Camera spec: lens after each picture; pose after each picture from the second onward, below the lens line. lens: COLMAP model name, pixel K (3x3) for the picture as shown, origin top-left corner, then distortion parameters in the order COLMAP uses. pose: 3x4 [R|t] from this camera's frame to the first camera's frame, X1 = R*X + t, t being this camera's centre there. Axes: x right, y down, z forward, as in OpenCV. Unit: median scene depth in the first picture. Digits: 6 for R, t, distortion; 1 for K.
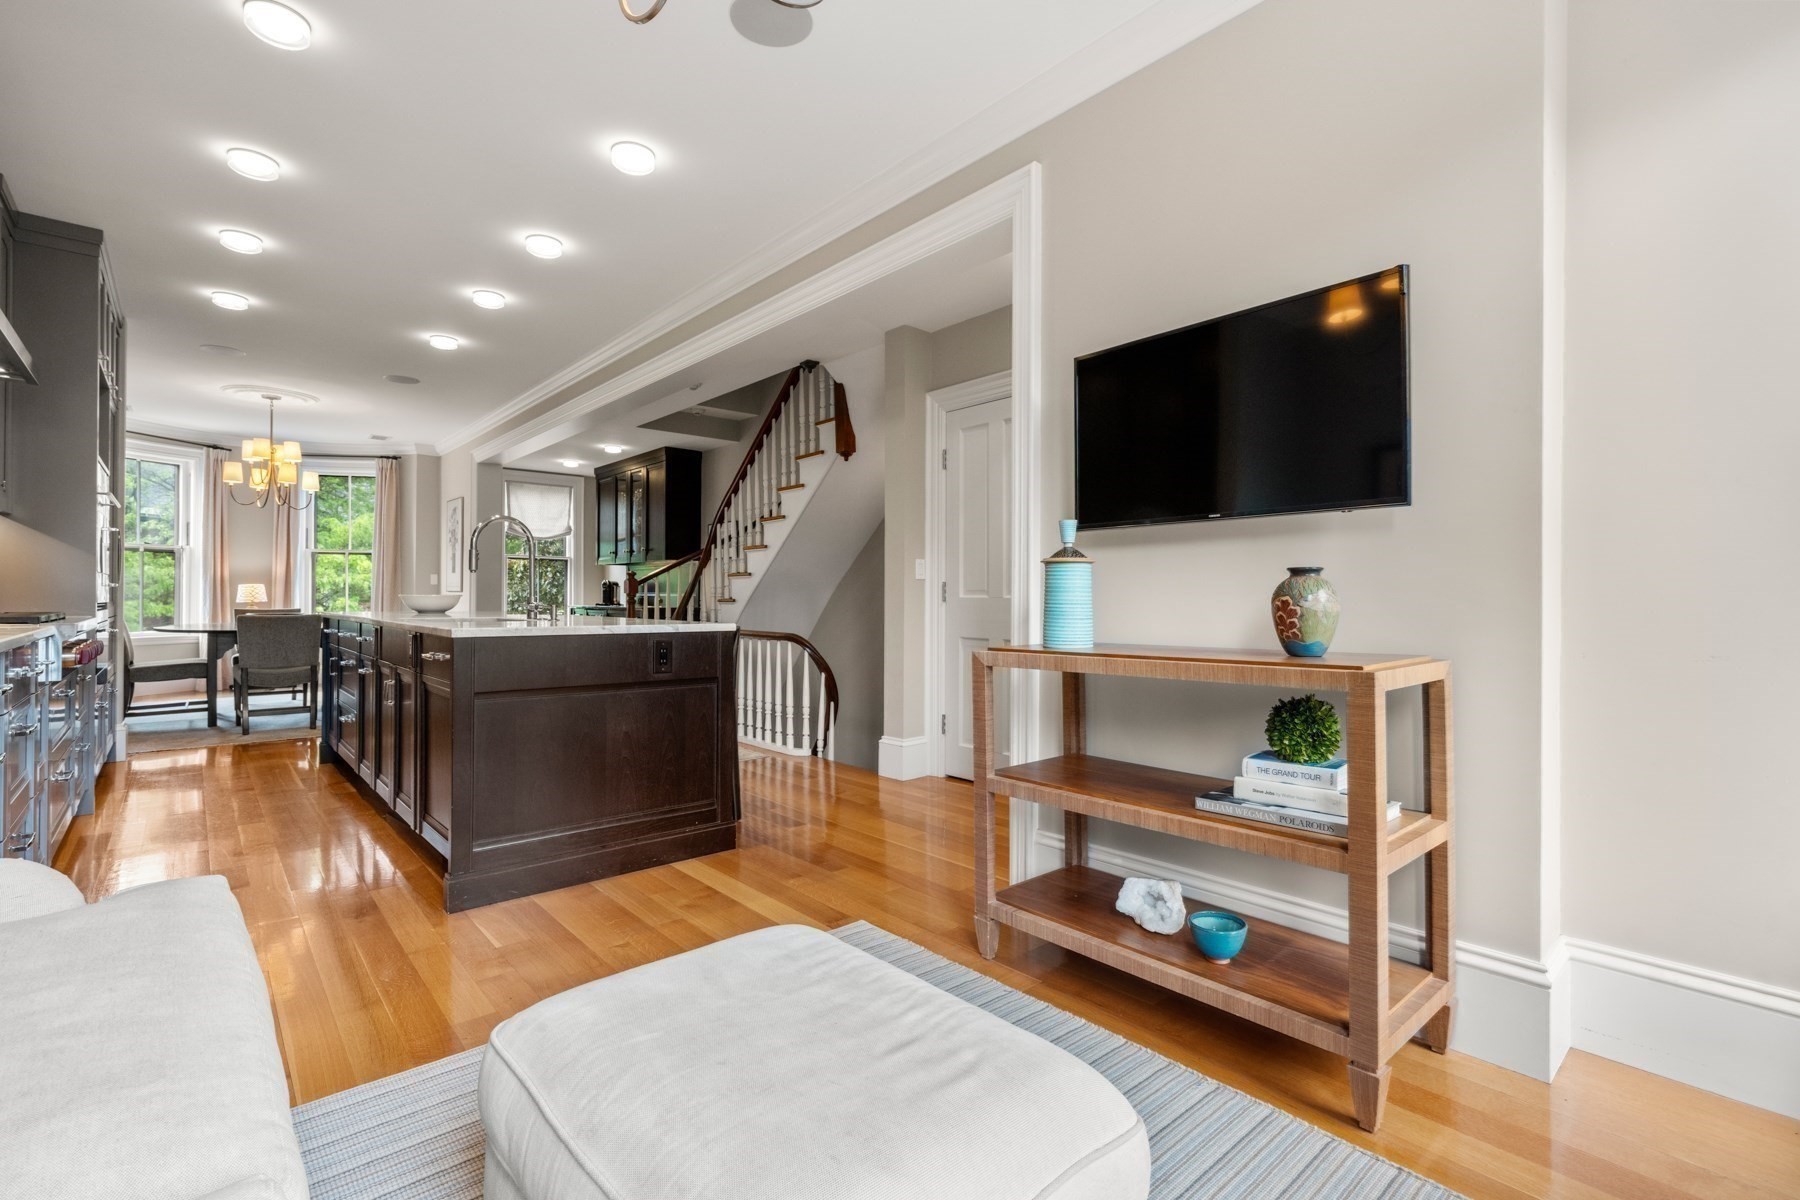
lens RADIAL K [[816.2, 0, 911.5], [0, 816.2, 594.4], [0, 0, 1]] dist [0.000818, -0.000940]
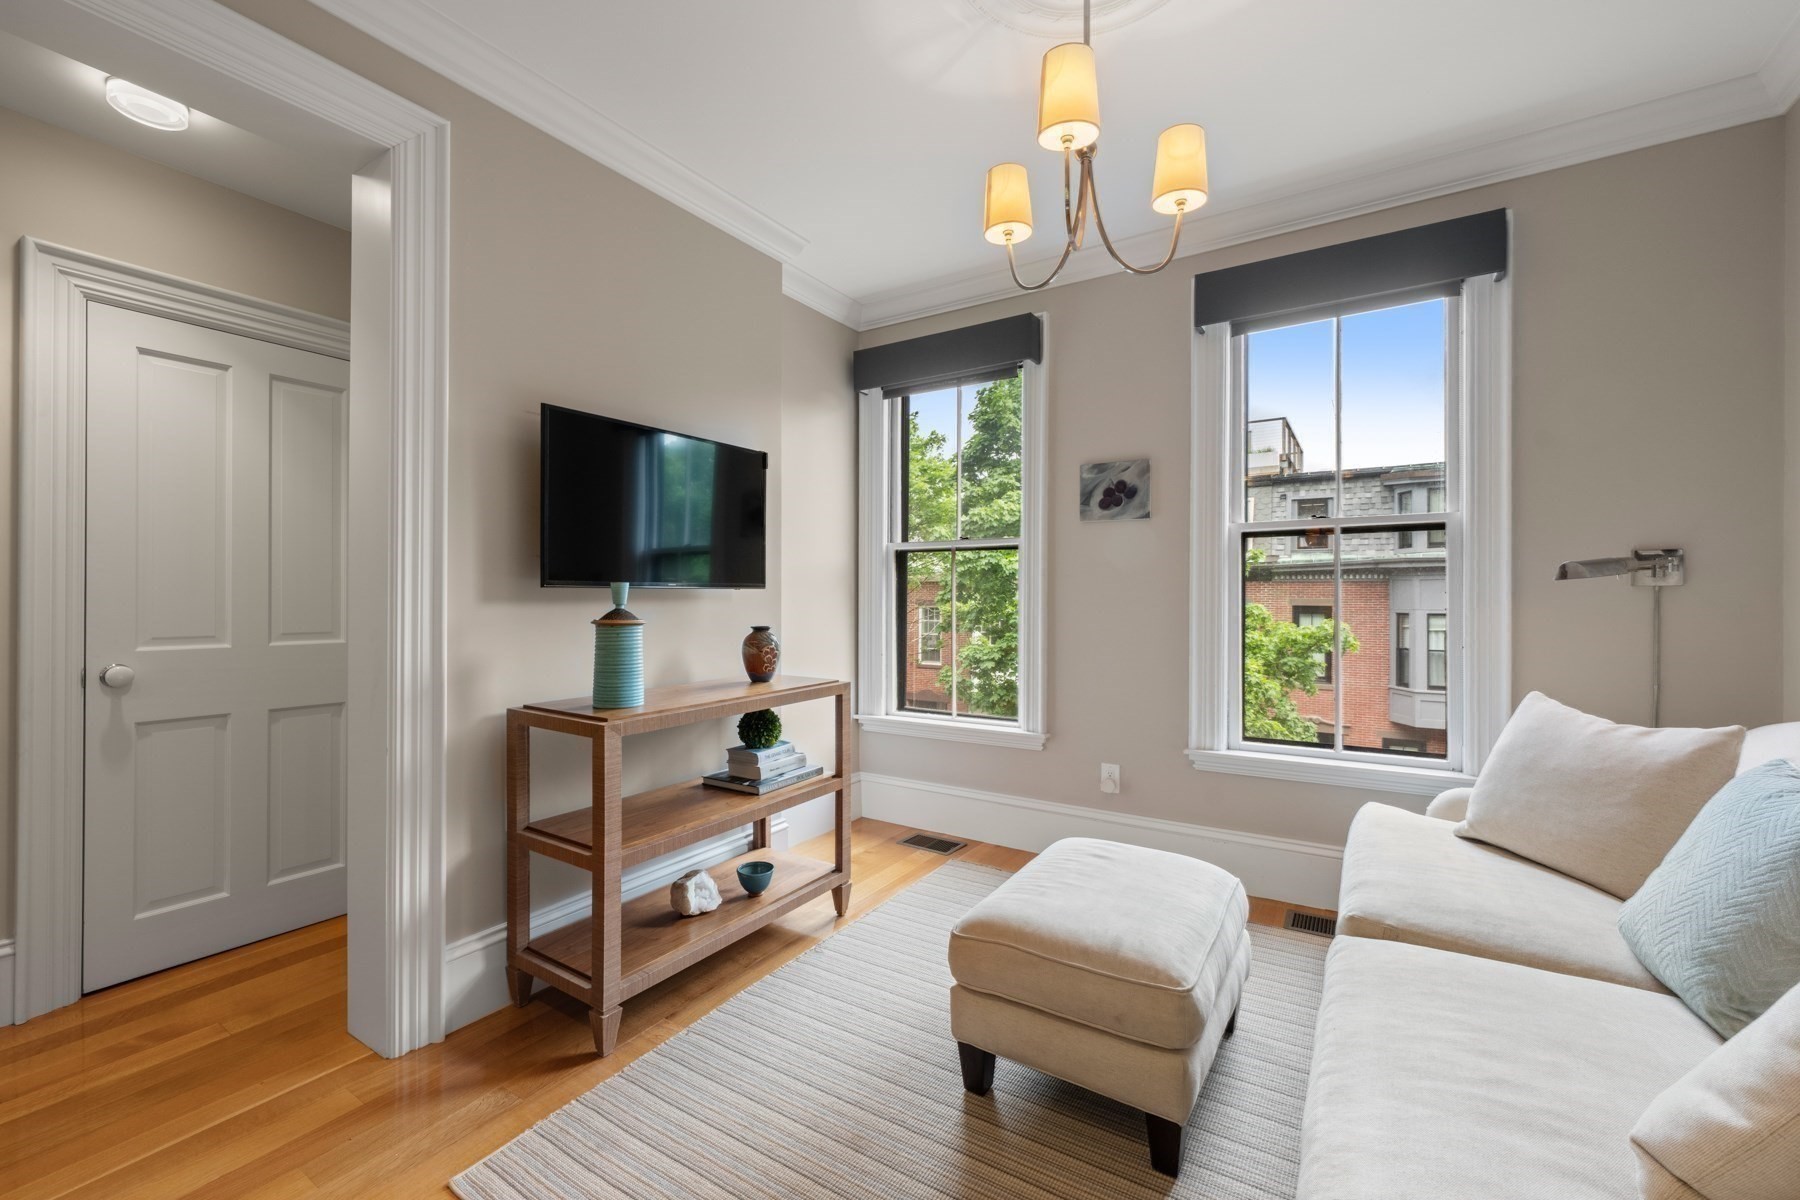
lens RADIAL K [[767.5, 0, 887.2], [0, 767.5, 598.5], [0, 0, 1]] dist [0.002917, 0.000350]
pose [[-0.280456, -0.011176, 0.959802, -0.220200], [-0.012670, 0.999888, 0.007940, -0.021843], [-0.959783, -0.009934, -0.280567, 0.250725]]
